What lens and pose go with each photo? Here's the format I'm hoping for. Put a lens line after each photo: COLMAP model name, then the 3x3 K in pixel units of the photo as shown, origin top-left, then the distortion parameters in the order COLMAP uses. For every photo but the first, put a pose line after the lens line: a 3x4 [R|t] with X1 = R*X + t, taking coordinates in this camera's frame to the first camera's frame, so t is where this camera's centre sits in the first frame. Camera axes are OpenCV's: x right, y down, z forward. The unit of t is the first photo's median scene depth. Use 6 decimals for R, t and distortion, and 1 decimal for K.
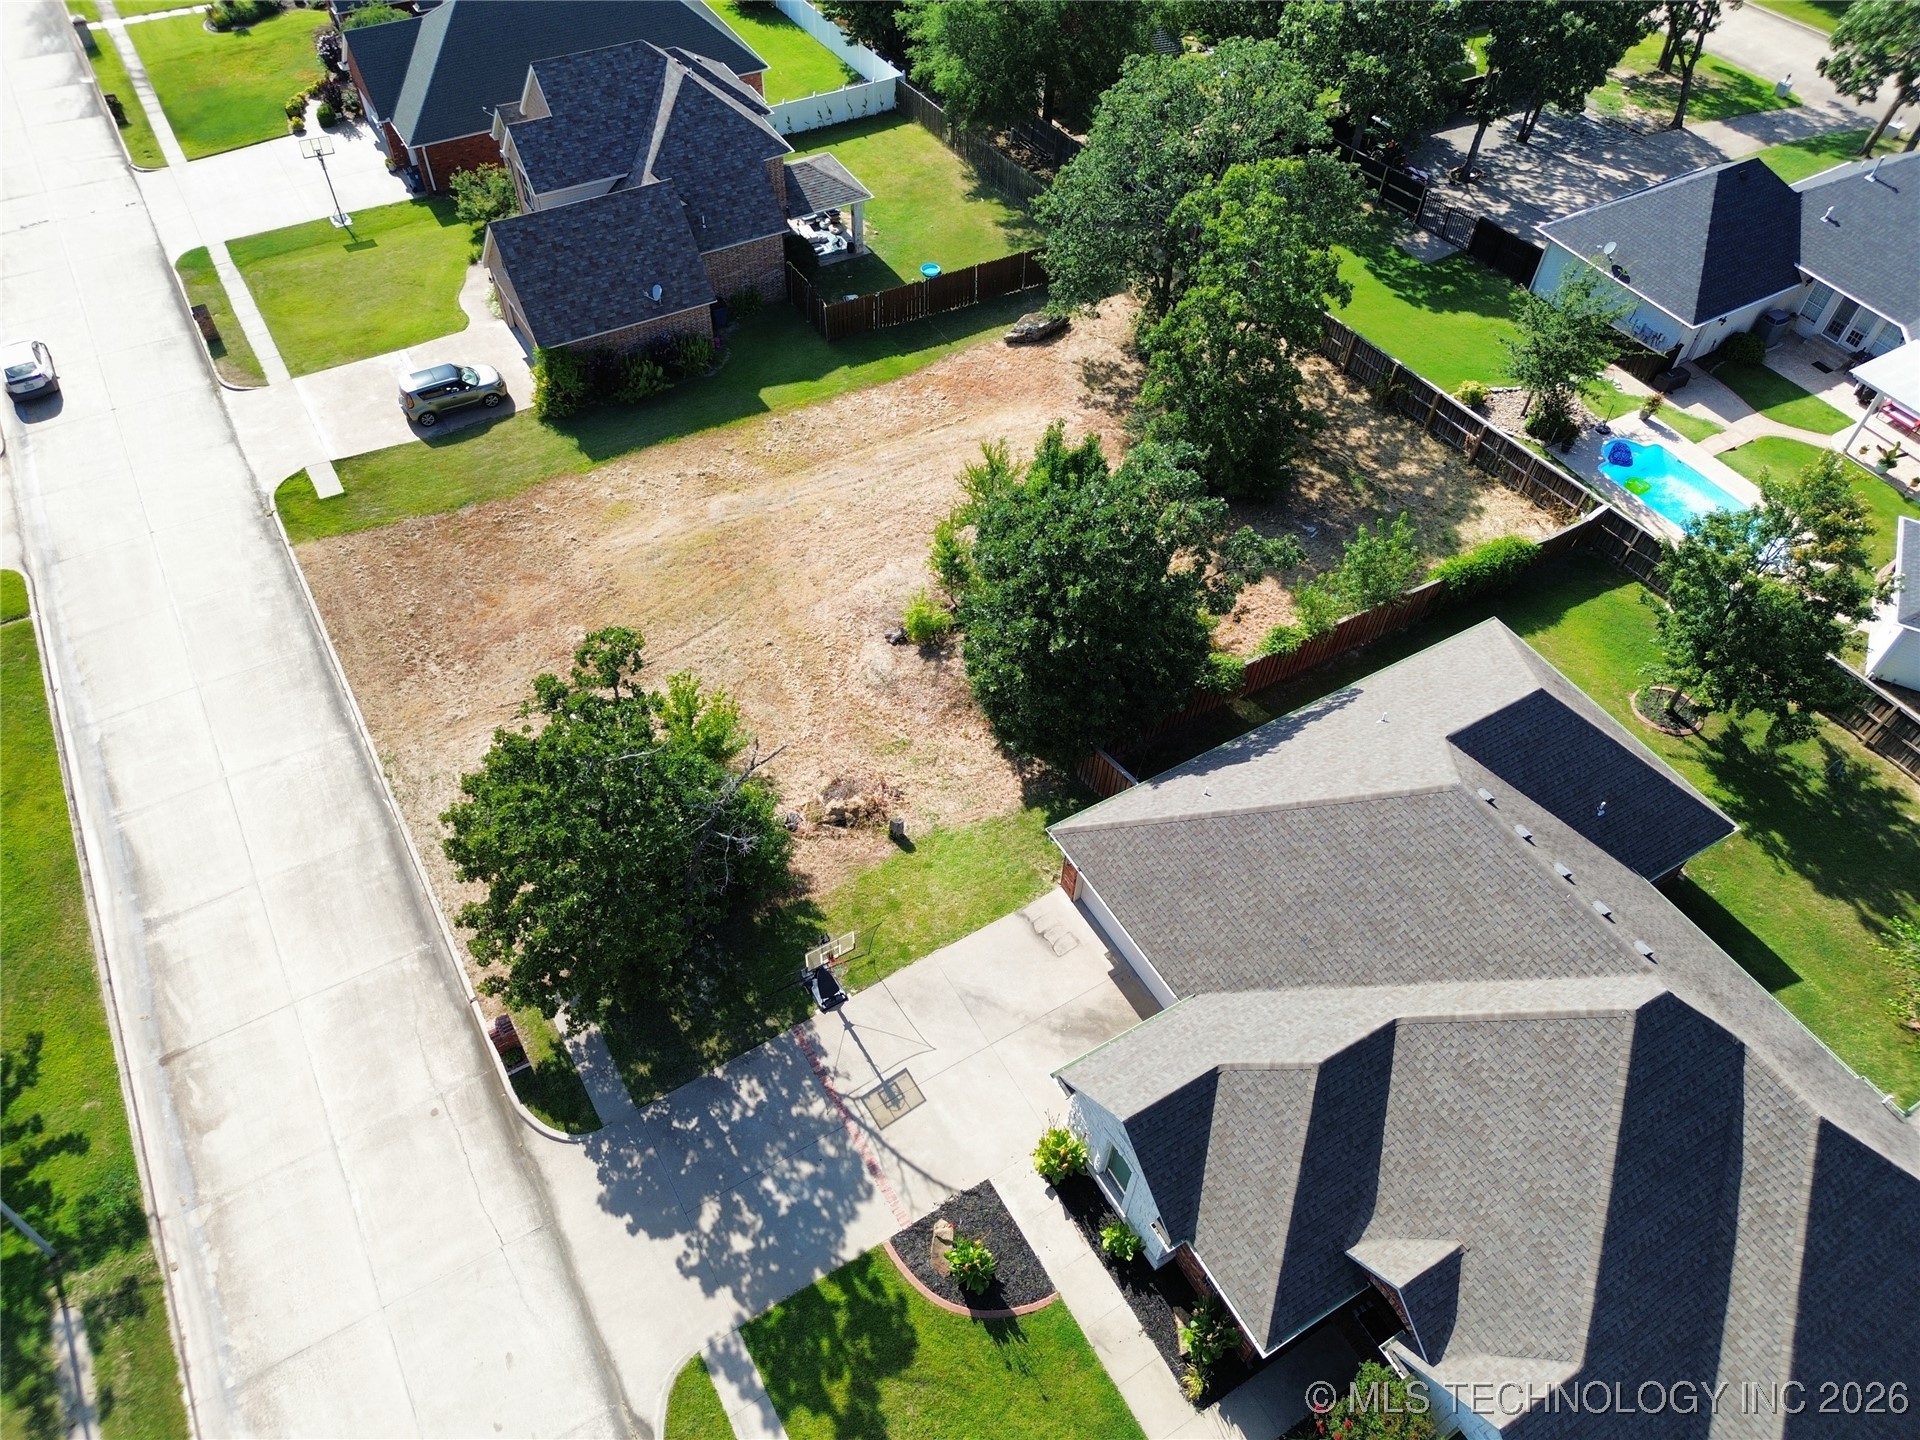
lens RADIAL K [[1364.6, 0, 953.9], [0, 1364.6, 715.6], [0, 0, 1]] dist [0.045315, -0.039064]
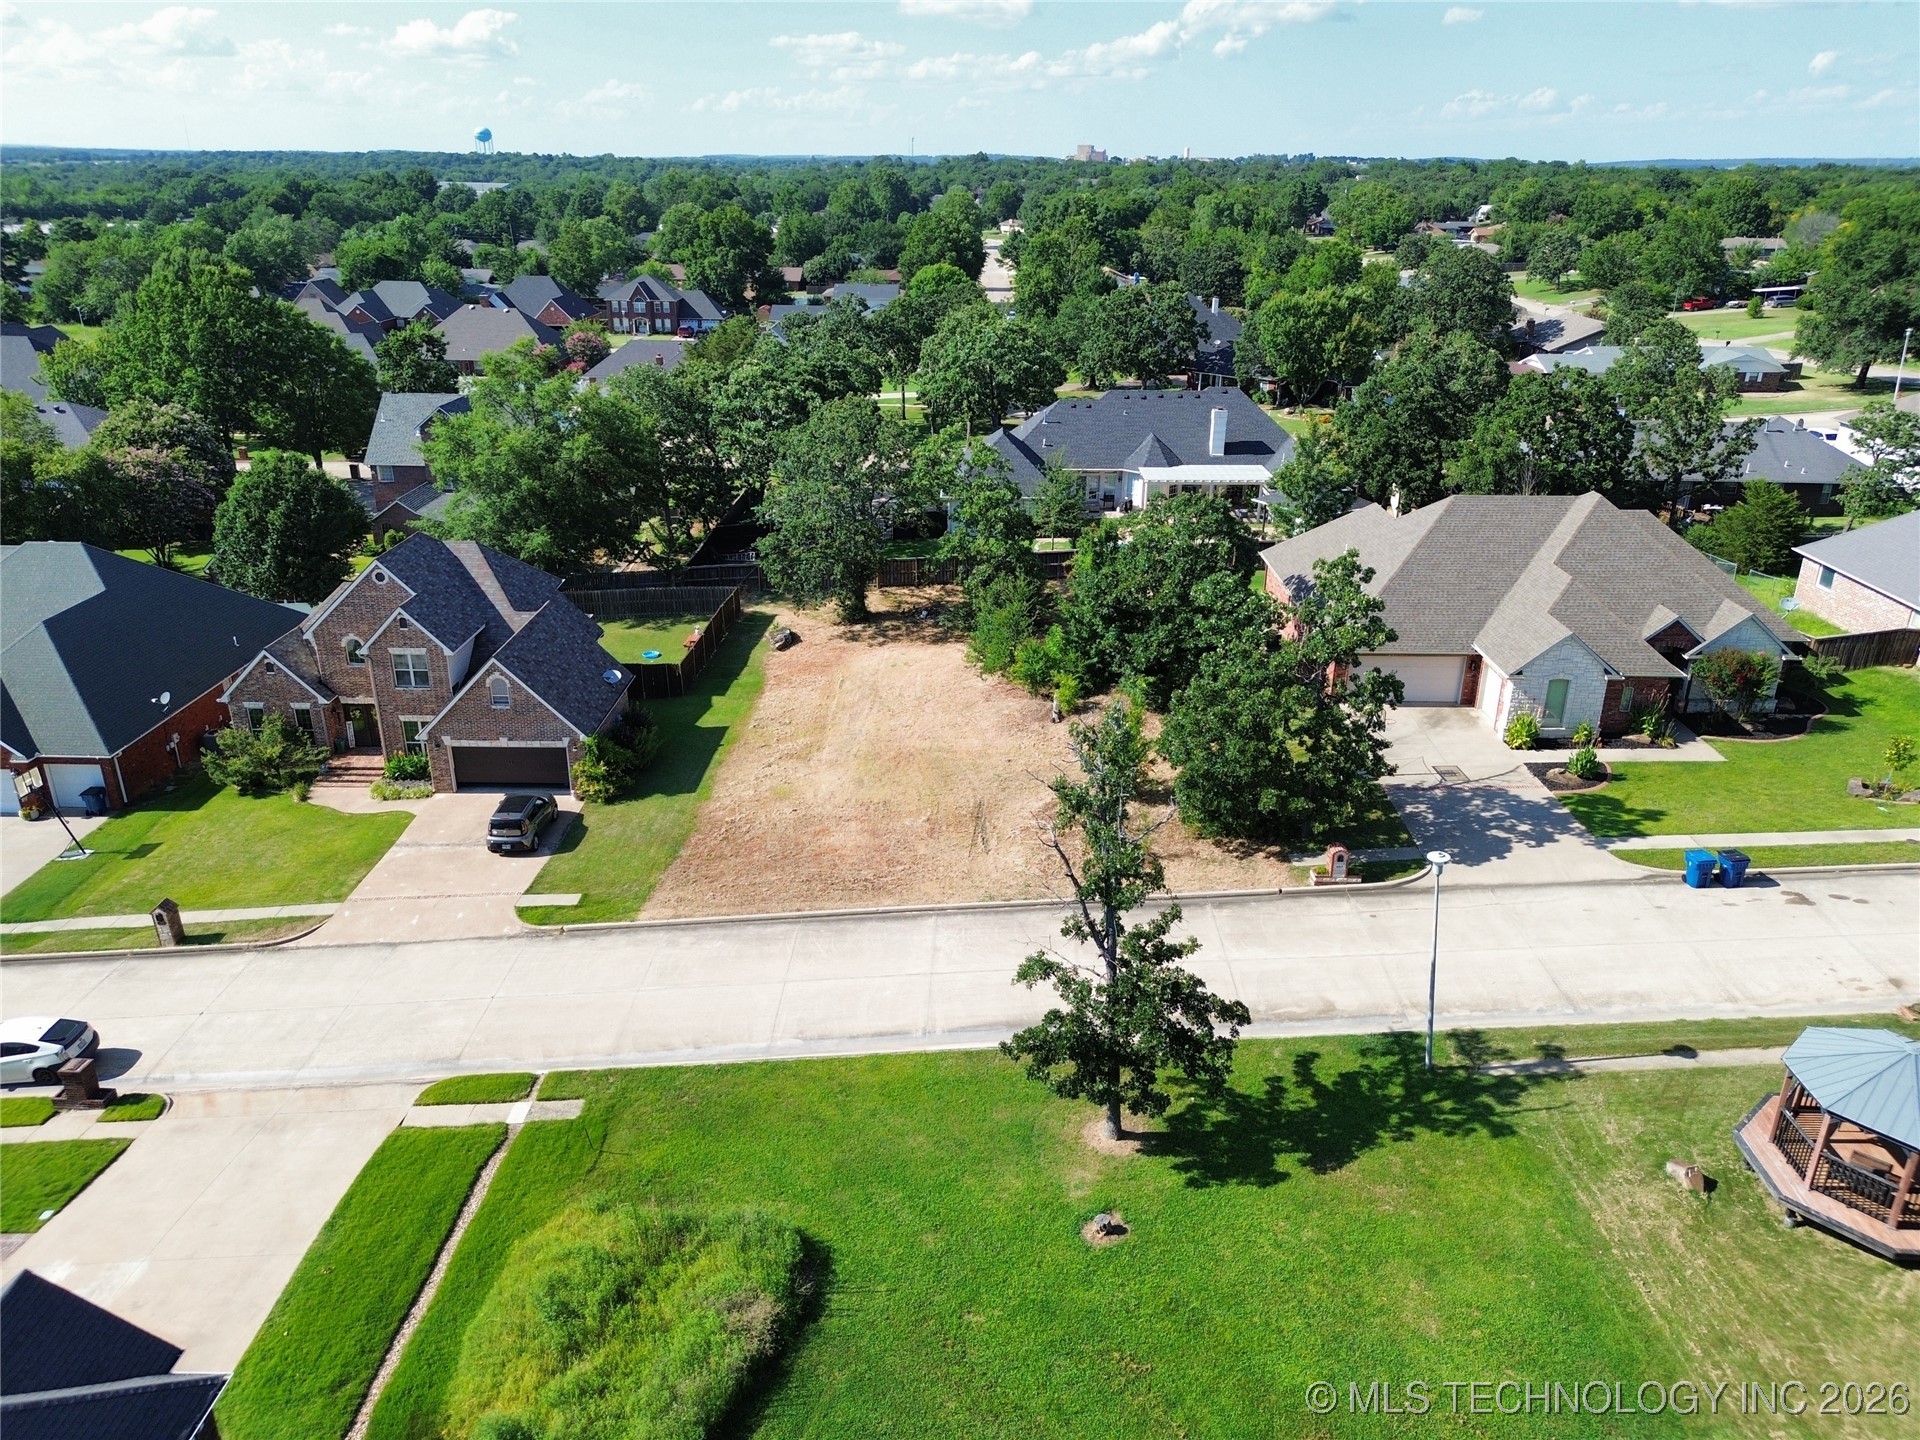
lens RADIAL K [[1364.6, 0, 974.6], [0, 1364.6, 727.7], [0, 0, 1]] dist [0.045315, -0.039064]
pose [[0.514706, -0.351536, 0.781985, -1.117579], [0.658498, 0.746177, -0.097987, 0.027405], [-0.549053, 0.565370, 0.615547, 0.218597]]
